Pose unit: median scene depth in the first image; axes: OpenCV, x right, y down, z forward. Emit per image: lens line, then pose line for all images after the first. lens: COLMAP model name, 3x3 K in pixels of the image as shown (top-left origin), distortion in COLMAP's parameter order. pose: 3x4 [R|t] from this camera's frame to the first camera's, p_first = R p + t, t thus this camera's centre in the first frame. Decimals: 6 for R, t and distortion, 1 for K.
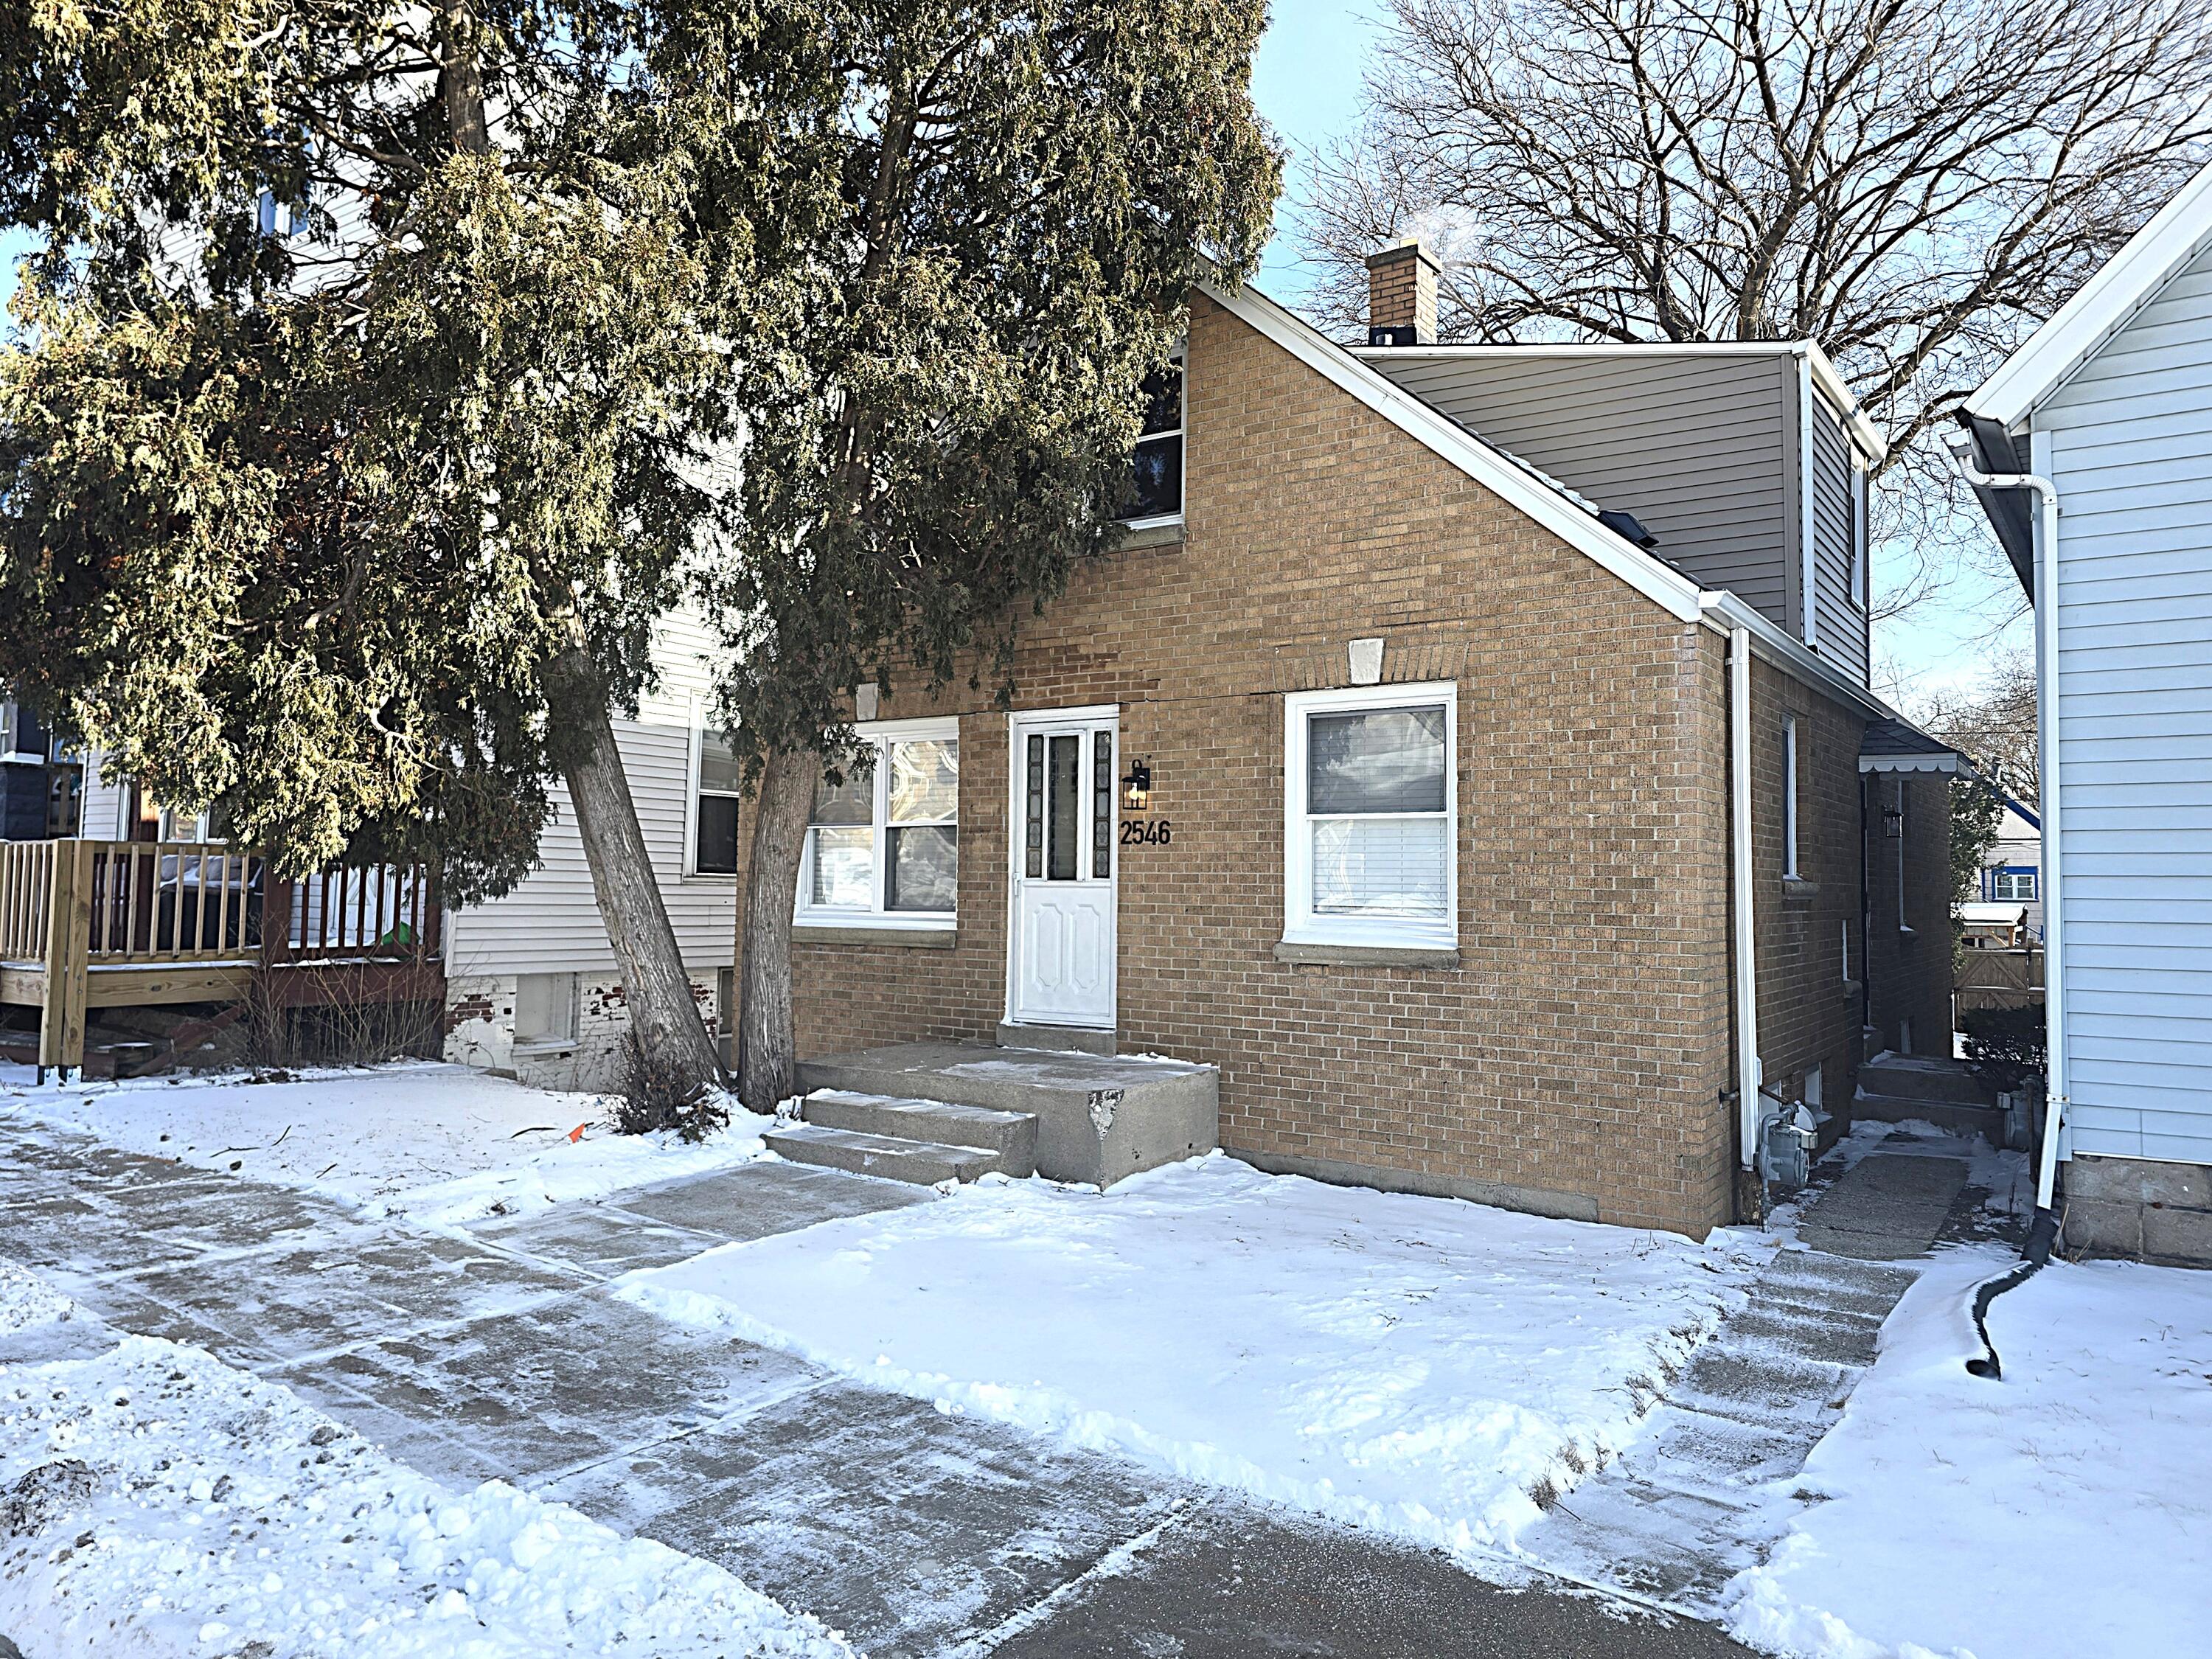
lens RADIAL K [[1541.8, 0, 1108.0], [0, 1541.8, 788.4], [0, 0, 1]] dist [0.074675, -0.085880]
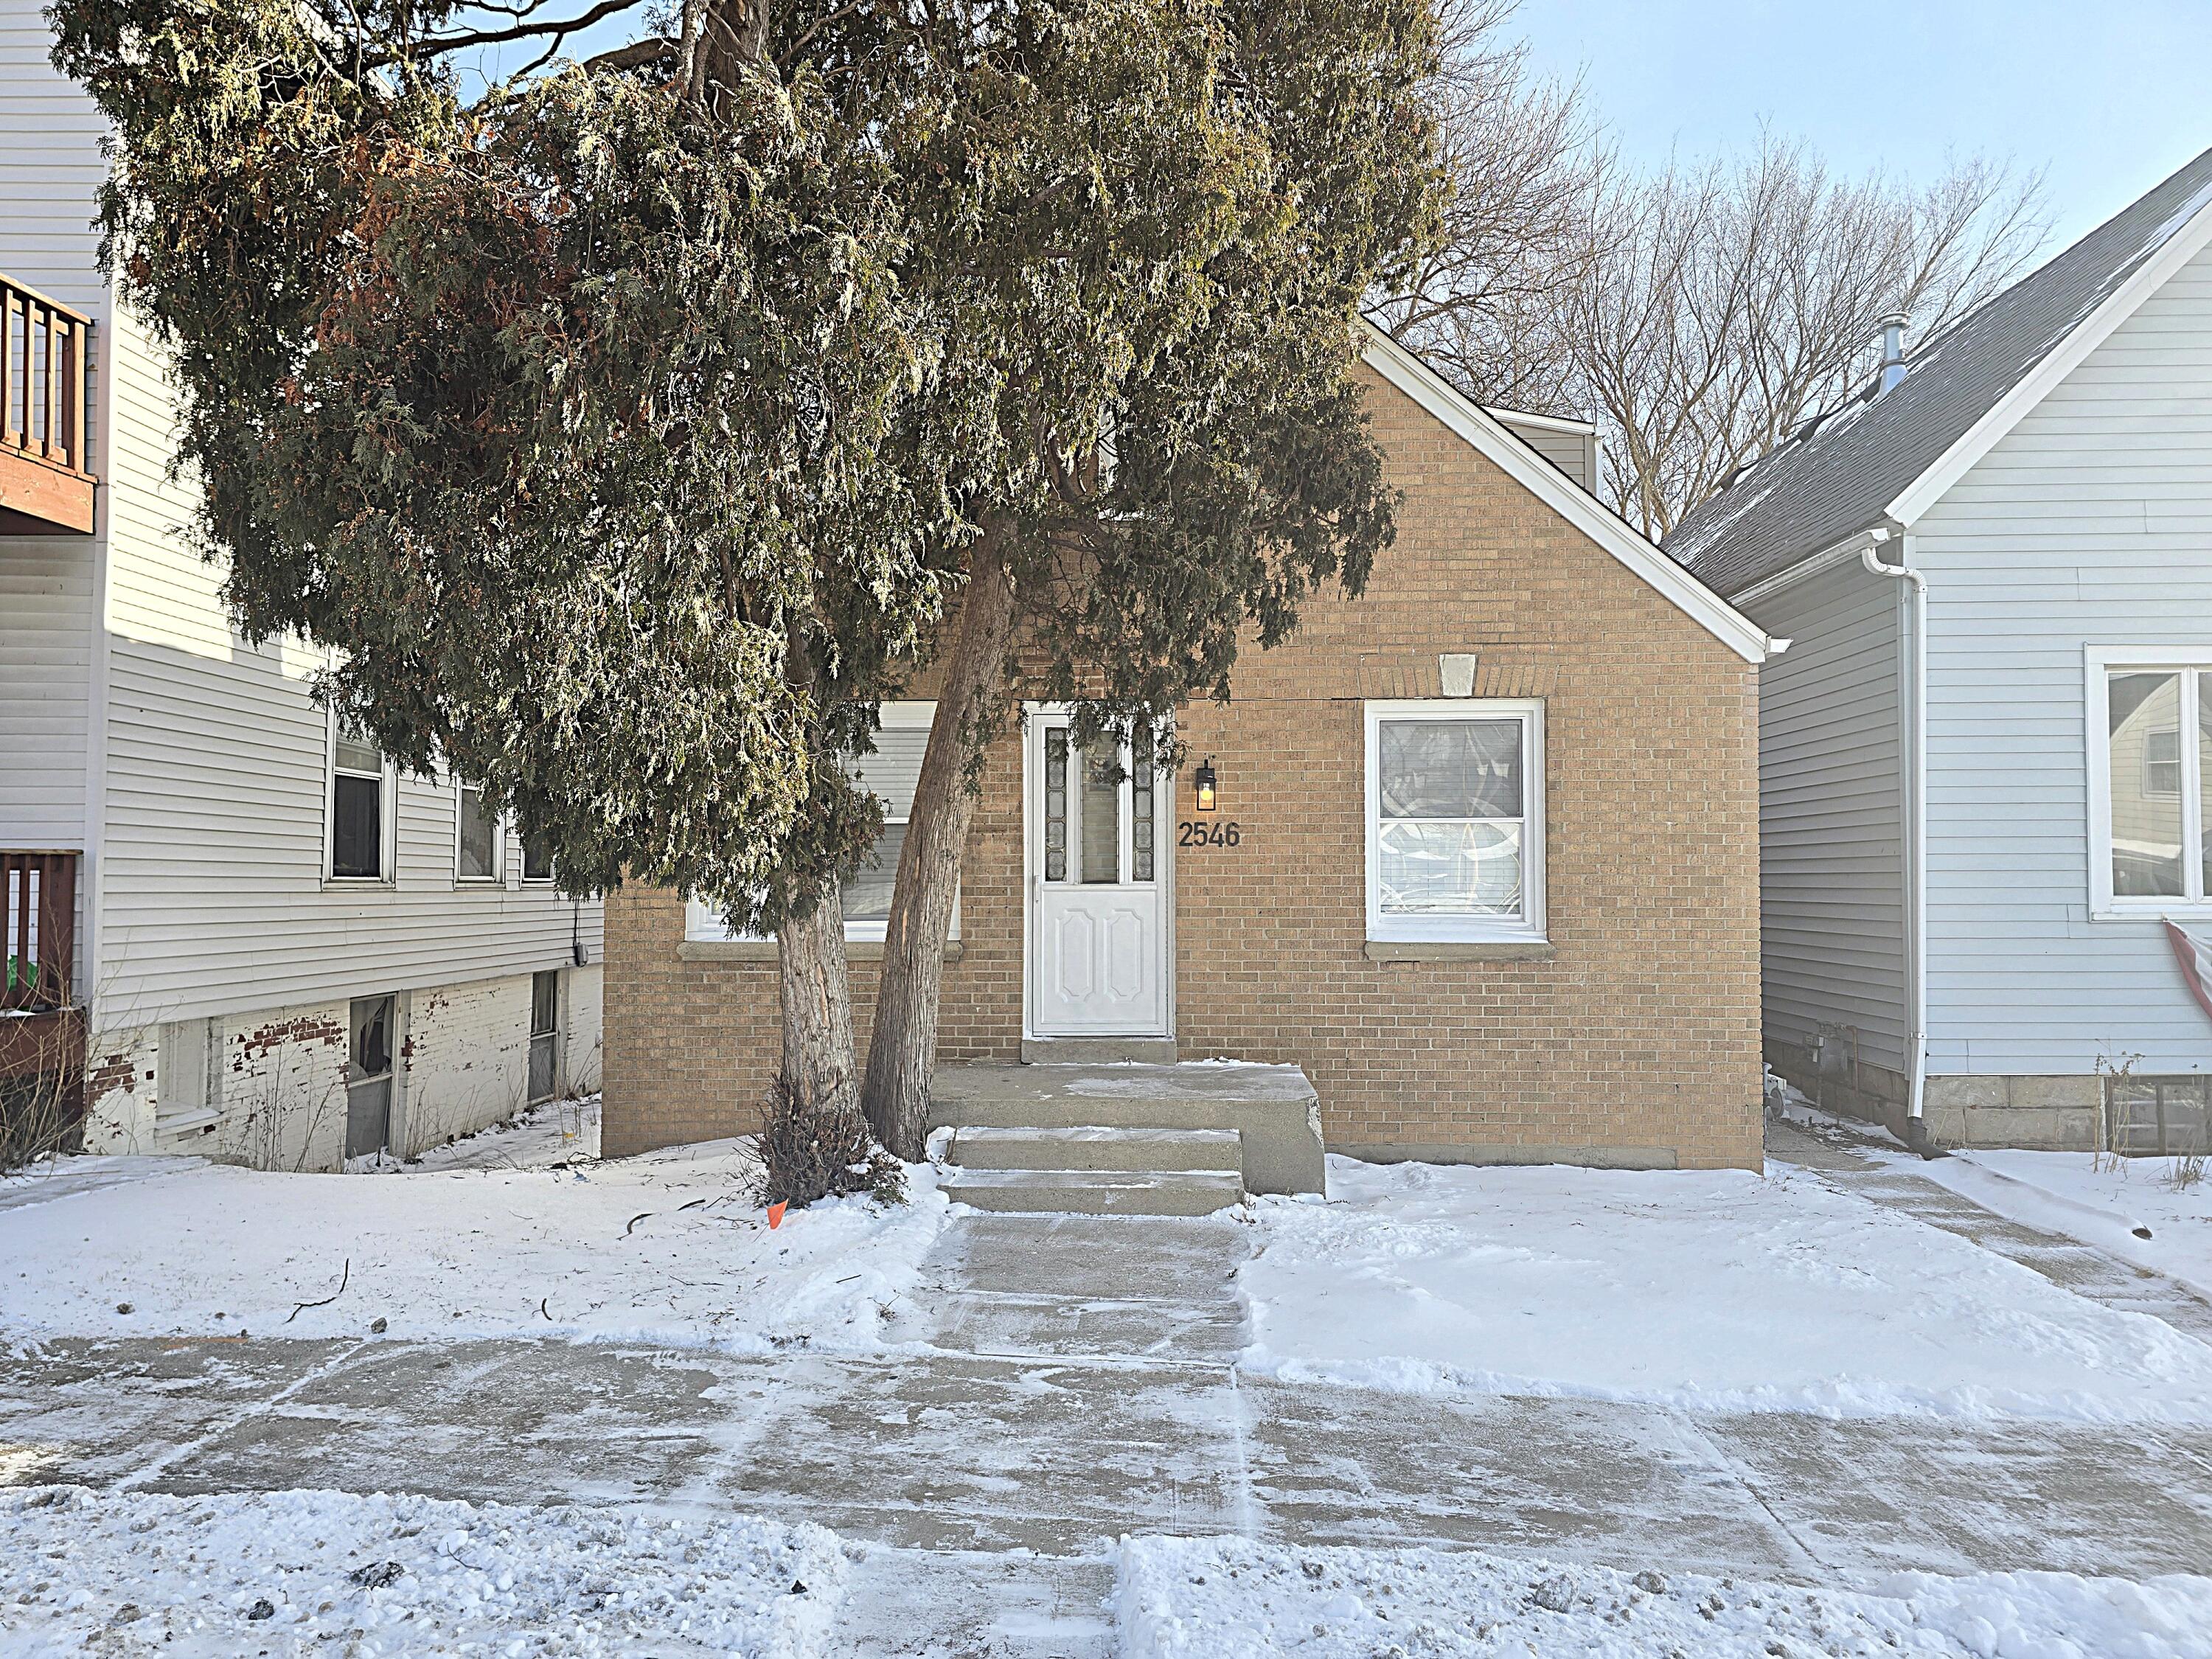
lens RADIAL K [[1516.3, 0, 1106.0], [0, 1516.3, 829.5], [0, 0, 1]] dist [0.024215, -0.025124]
pose [[0.838383, 0.003323, 0.545071, -0.646135], [-0.023995, 0.999237, 0.030817, -0.002725], [-0.544553, -0.038915, 0.837823, 0.268934]]
